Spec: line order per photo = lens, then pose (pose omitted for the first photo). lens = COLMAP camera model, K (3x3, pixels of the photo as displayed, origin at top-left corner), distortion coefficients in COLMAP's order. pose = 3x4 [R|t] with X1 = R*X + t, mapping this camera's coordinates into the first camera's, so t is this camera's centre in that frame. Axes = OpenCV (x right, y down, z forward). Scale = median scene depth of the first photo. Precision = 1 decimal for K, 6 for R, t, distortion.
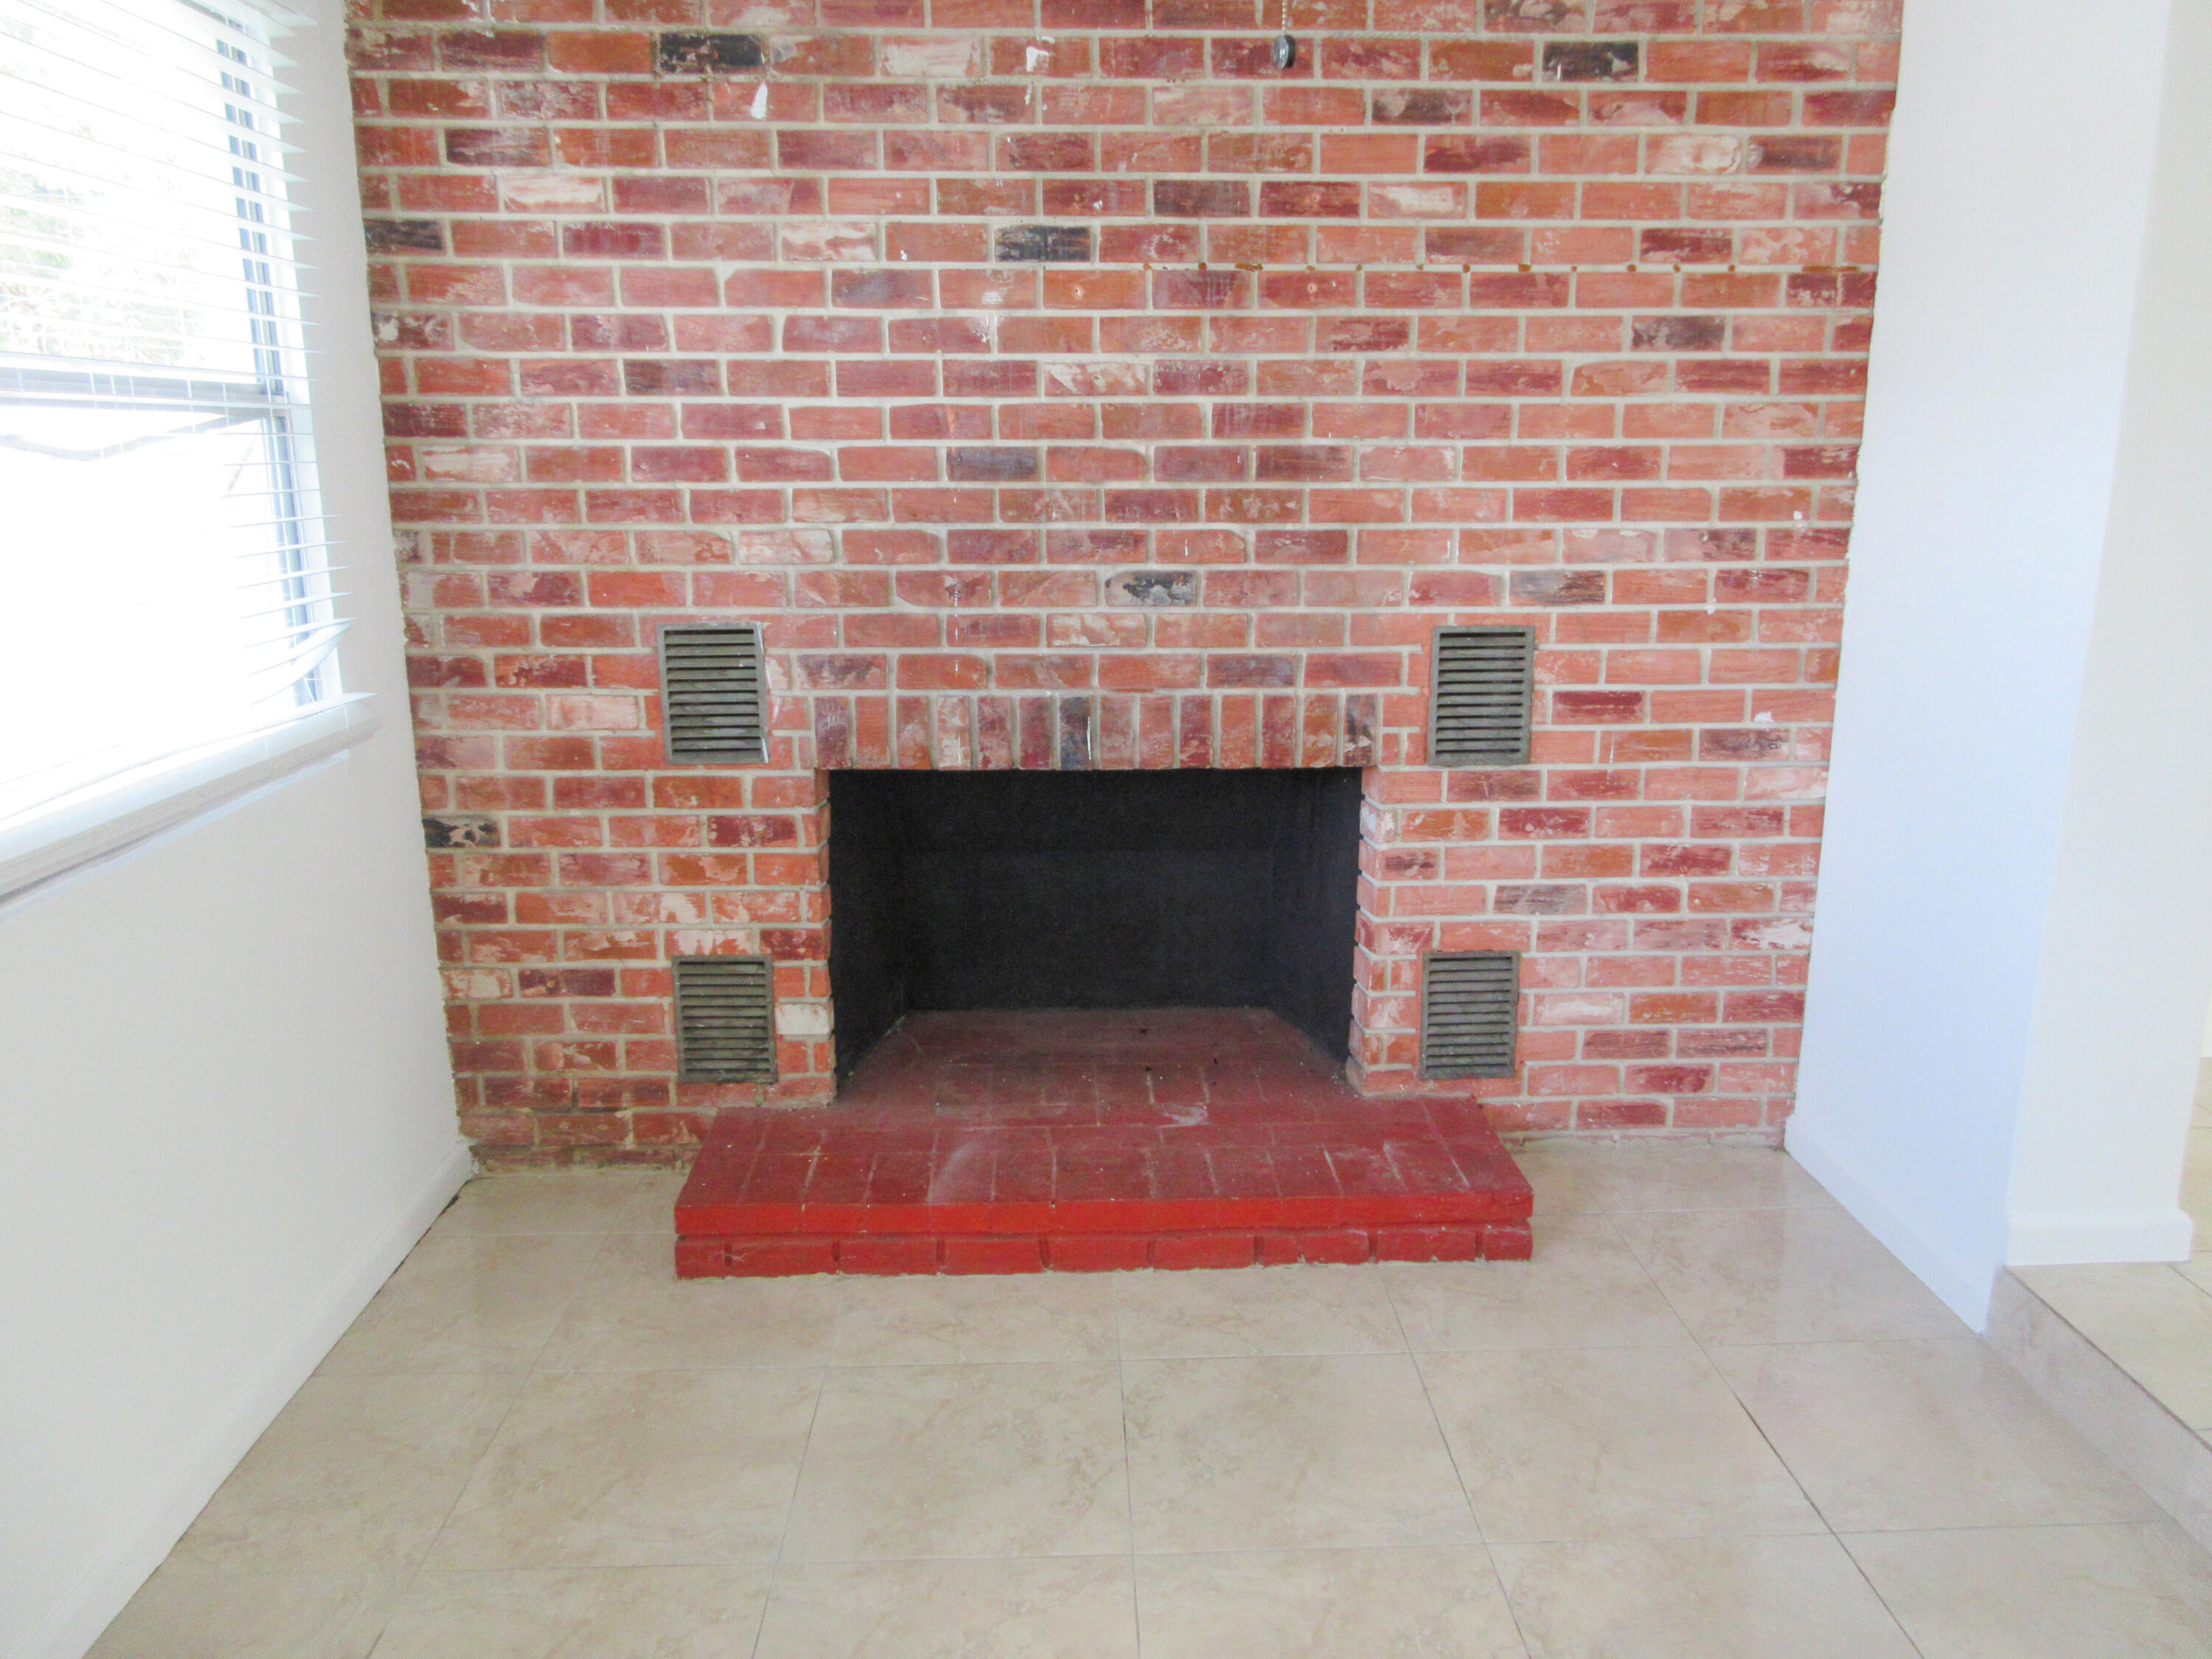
lens RADIAL K [[1636.6, 0, 1108.9], [0, 1636.6, 828.8], [0, 0, 1]] dist [0.003079, 0.005684]
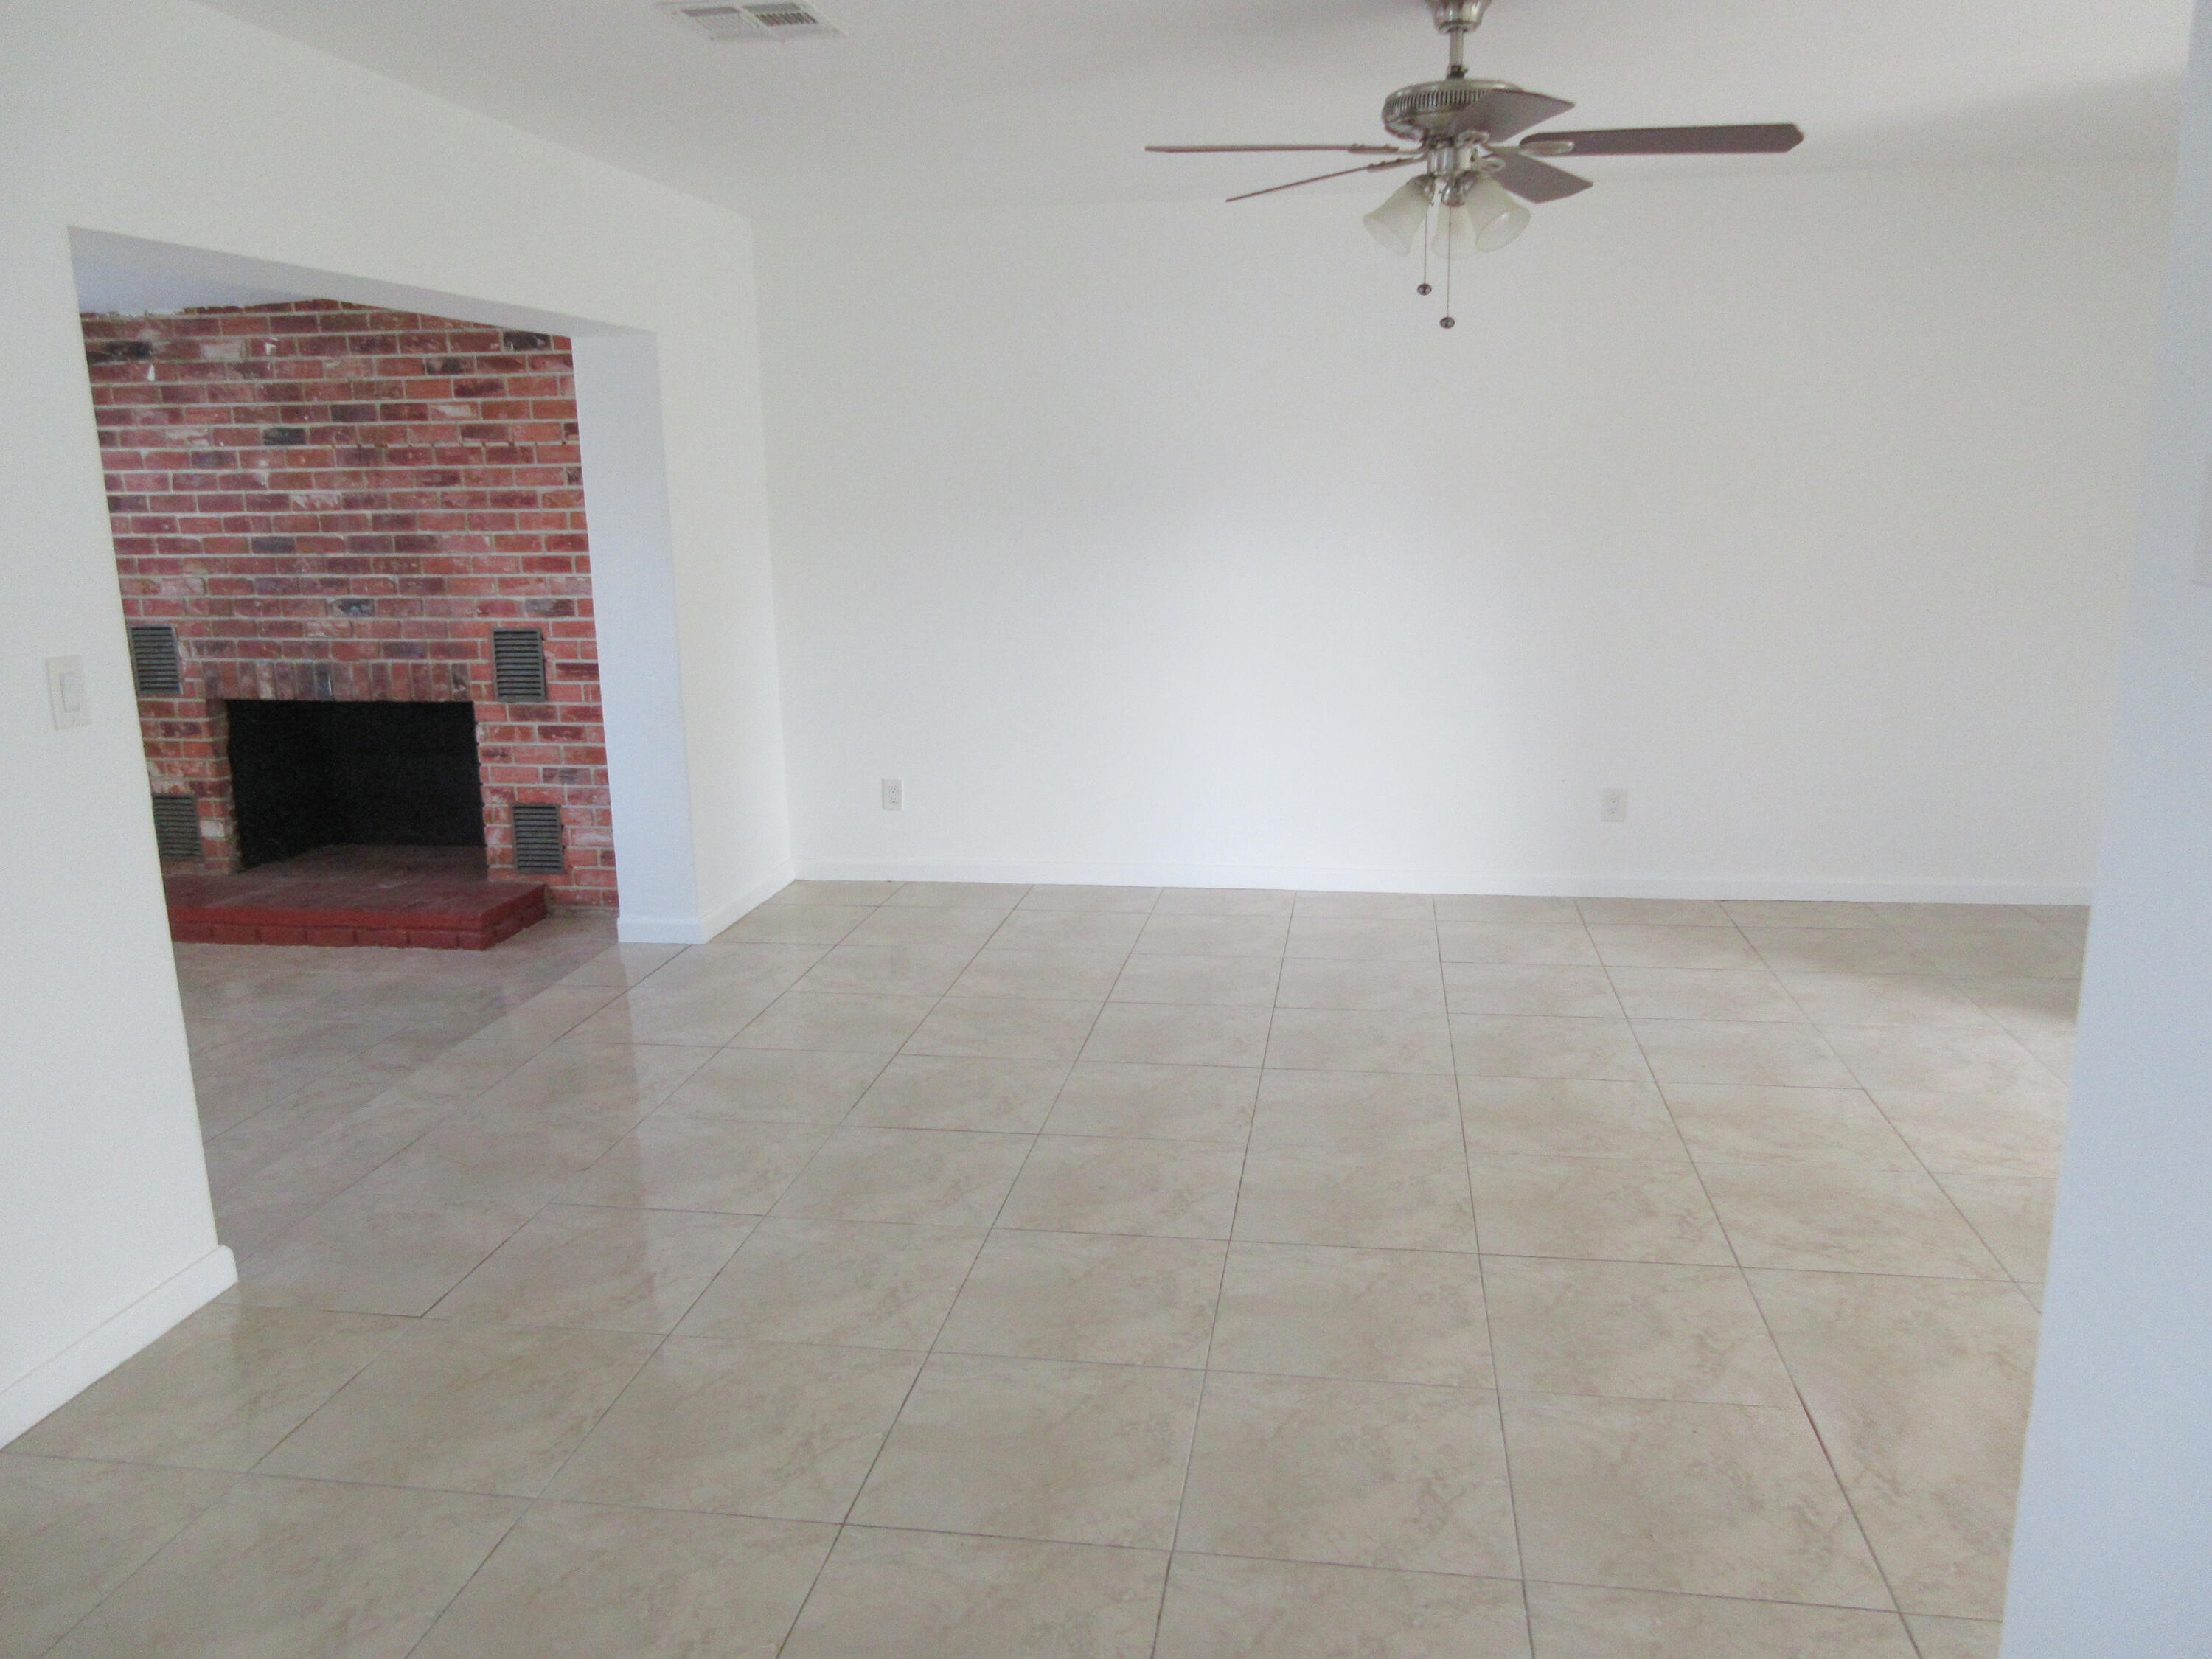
lens RADIAL K [[1636.6, 0, 1107.4], [0, 1636.6, 831.0], [0, 0, 1]] dist [0.003079, 0.005684]
pose [[0.980928, 0.028579, -0.192259, 1.315750], [-0.031097, 0.999465, -0.010091, 0.113190], [0.191868, 0.015878, 0.981292, -0.754220]]
